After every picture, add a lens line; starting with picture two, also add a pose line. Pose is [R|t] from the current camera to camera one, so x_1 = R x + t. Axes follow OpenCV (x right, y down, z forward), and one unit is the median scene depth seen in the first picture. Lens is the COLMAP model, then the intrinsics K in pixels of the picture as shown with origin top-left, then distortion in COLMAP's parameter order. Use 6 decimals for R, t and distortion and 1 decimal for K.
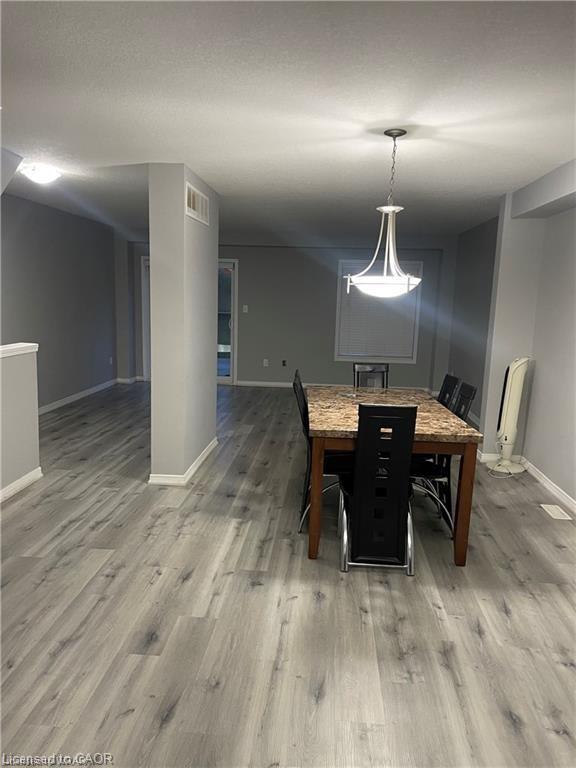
lens RADIAL K [[575.0, 0, 288.1], [0, 575.0, 381.5], [0, 0, 1]] dist [0.008223, -0.020887]
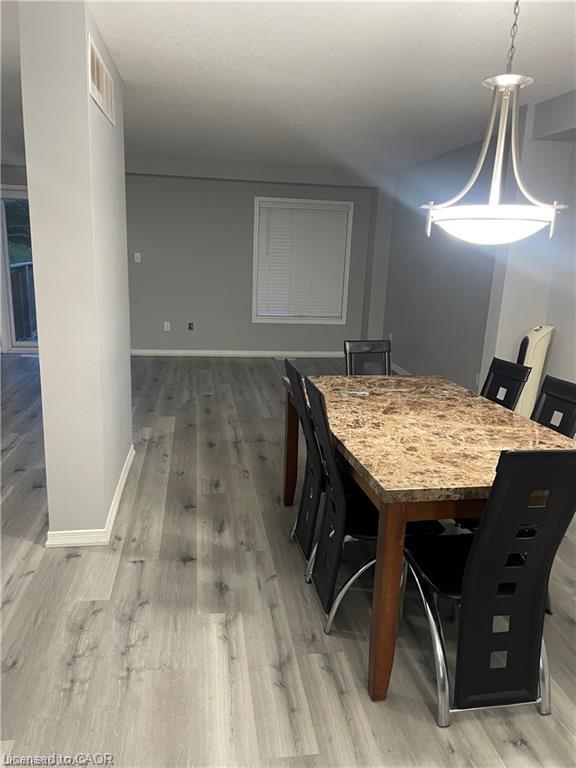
lens RADIAL K [[575.0, 0, 288.0], [0, 575.0, 389.2], [0, 0, 1]] dist [0.008223, -0.020887]
pose [[0.973679, -0.045186, 0.223400, -0.126174], [0.022492, 0.994416, 0.103106, -0.052680], [-0.226812, -0.095367, 0.969258, 0.373972]]
